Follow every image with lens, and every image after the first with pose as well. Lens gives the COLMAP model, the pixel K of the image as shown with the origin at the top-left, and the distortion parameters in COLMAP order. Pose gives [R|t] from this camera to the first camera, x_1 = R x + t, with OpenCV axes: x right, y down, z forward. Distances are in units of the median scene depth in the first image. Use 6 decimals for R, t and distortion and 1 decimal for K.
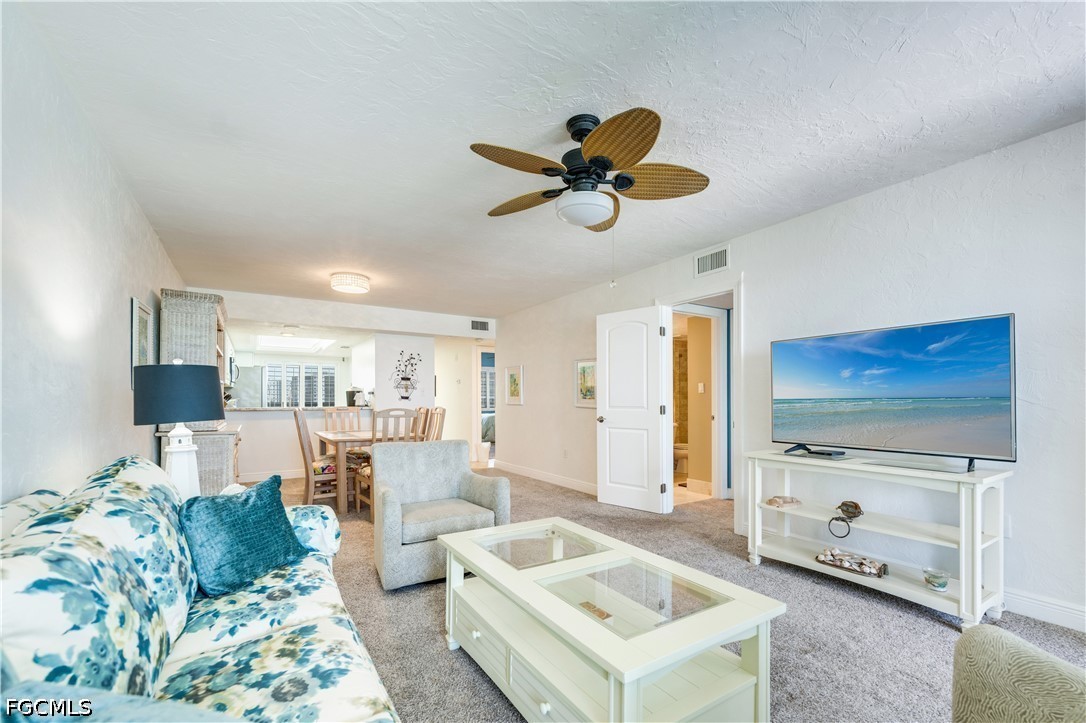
lens RADIAL K [[450.9, 0, 546.4], [0, 450.9, 404.3], [0, 0, 1]] dist [0.001399, 0.000274]
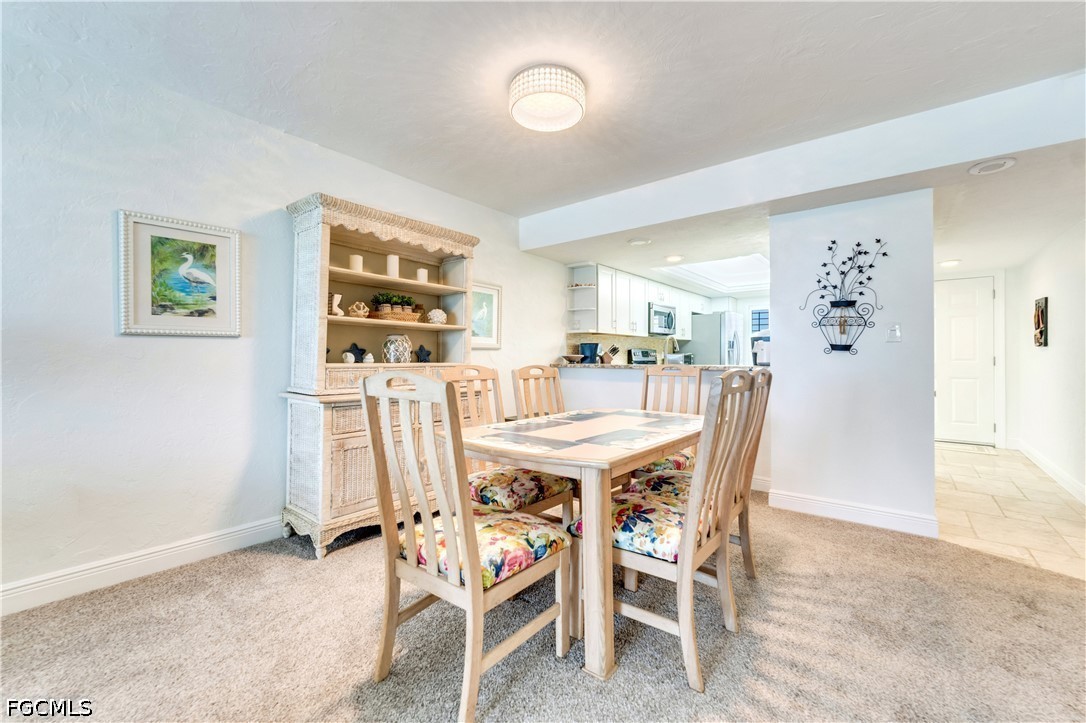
lens RADIAL K [[442.6, 0, 549.0], [0, 442.6, 355.0], [0, 0, 1]] dist [-0.002065, 0.000296]
pose [[0.317707, -0.004366, -0.948179, 0.001090], [-0.012078, 0.999890, -0.008651, -0.000045], [0.948112, 0.014201, 0.317619, 0.600747]]
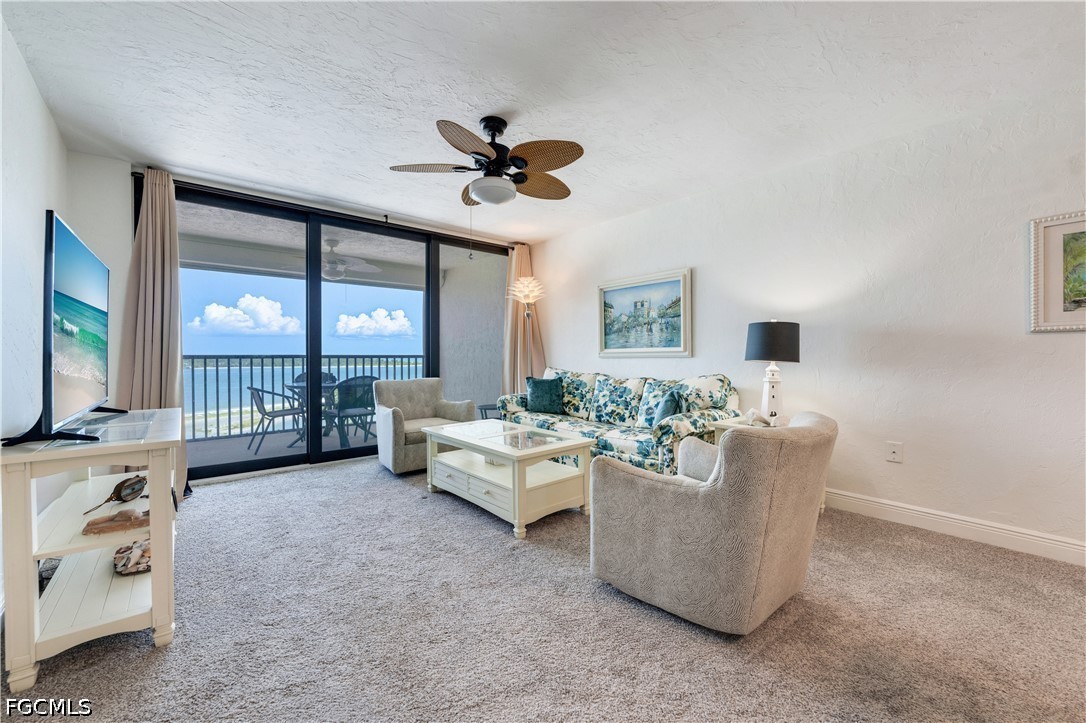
lens RADIAL K [[433.0, 0, 543.0], [0, 433.0, 361.5], [0, 0, 1]] dist [0.000114, -0.000181]
pose [[-0.991043, 0.001634, -0.133531, 0.034193], [-0.001892, 0.999653, 0.026277, 0.001020], [0.133527, 0.026294, -0.990696, 0.697214]]
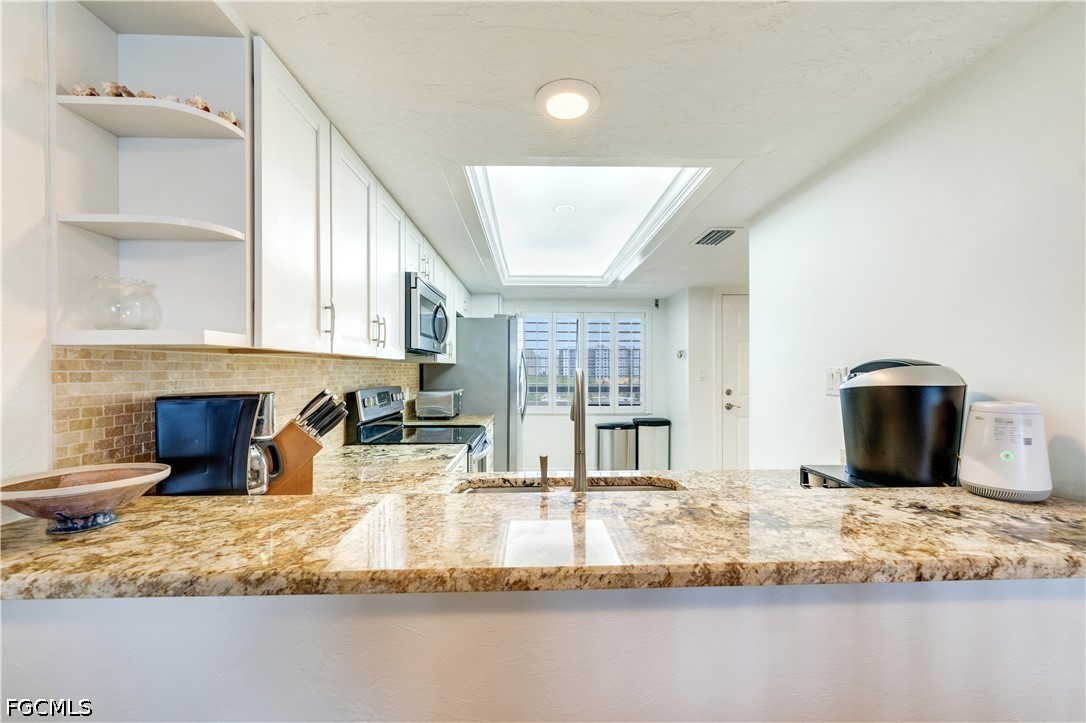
lens RADIAL K [[443.3, 0, 544.0], [0, 443.3, 364.4], [0, 0, 1]] dist [0.000653, -0.000020]
pose [[0.853829, -0.007001, -0.520507, -0.472611], [-0.005245, 0.999743, -0.022051, -0.033853], [0.520527, 0.021558, 0.853573, 0.816342]]
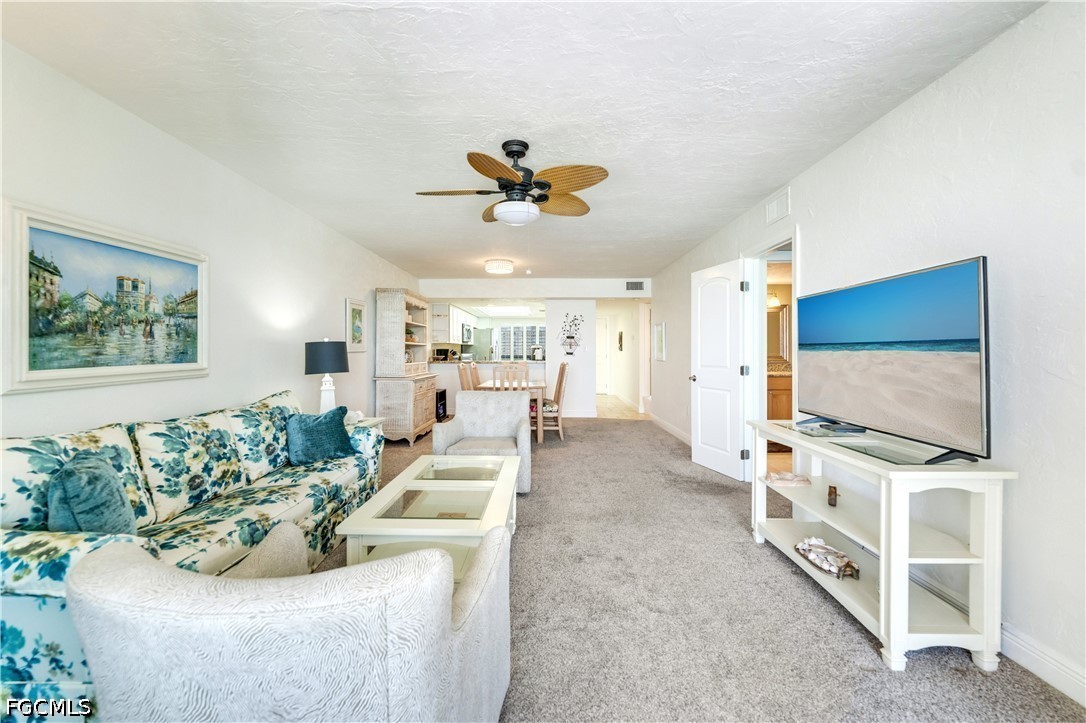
lens RADIAL K [[443.3, 0, 544.0], [0, 443.3, 364.4], [0, 0, 1]] dist [0.000653, -0.000020]
pose [[0.836943, 0.017256, -0.547018, 0.261508], [-0.005479, 0.999717, 0.023154, -0.012707], [0.547263, -0.016381, 0.836800, 0.001185]]
